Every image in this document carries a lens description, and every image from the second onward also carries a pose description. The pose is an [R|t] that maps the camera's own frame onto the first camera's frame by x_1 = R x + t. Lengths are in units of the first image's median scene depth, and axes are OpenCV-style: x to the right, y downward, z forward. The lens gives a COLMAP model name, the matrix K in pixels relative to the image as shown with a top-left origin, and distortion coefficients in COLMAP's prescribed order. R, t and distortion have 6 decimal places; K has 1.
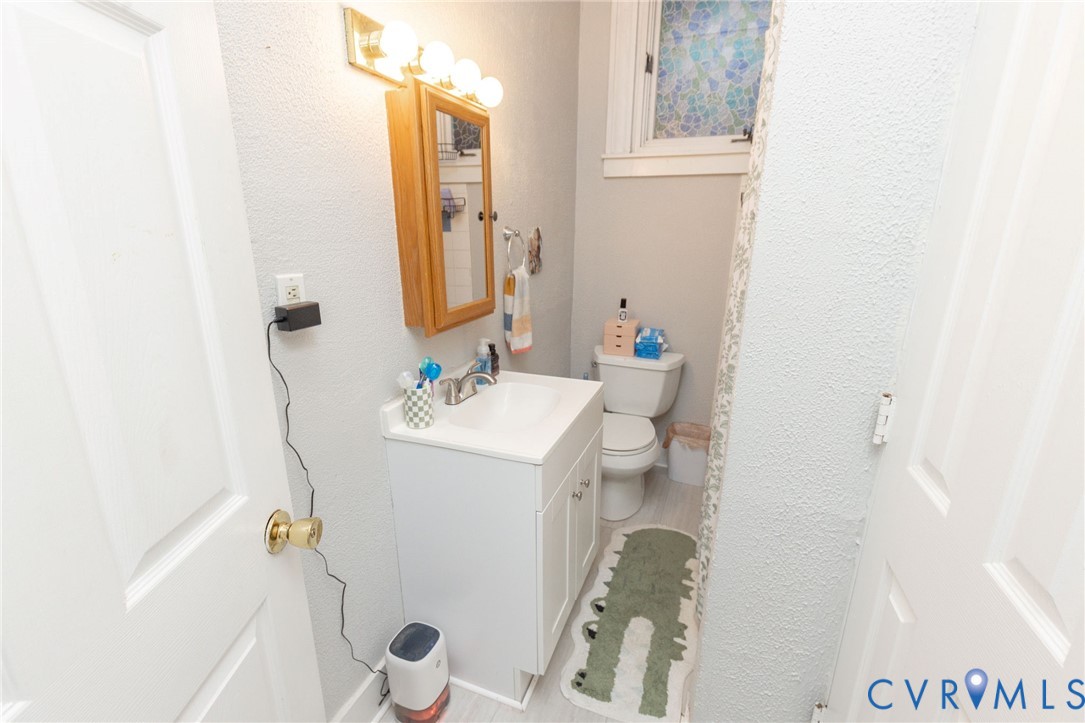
lens RADIAL K [[485.0, 0, 545.9], [0, 485.0, 360.8], [0, 0, 1]] dist [0.000652, -0.000321]
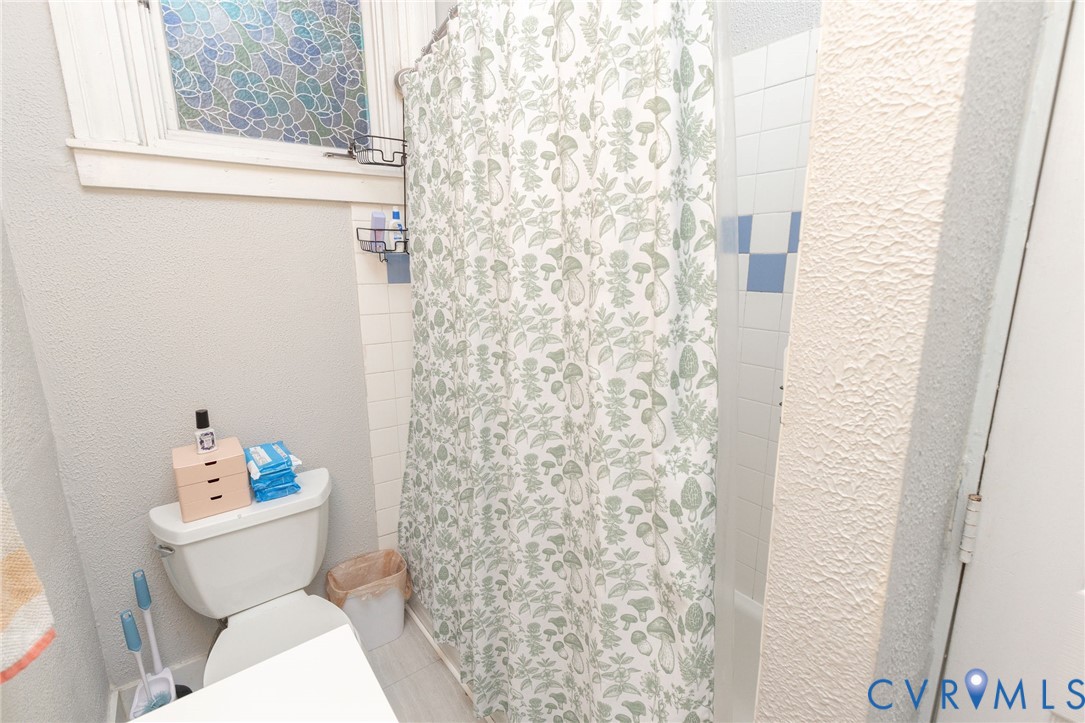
lens RADIAL K [[485.0, 0, 541.5], [0, 485.0, 360.3], [0, 0, 1]] dist [0.000652, -0.000321]
pose [[0.519999, -0.186216, 0.833622, -0.086001], [0.243214, 0.967827, 0.064483, -0.127822], [-0.818809, 0.169217, 0.548559, 0.386881]]
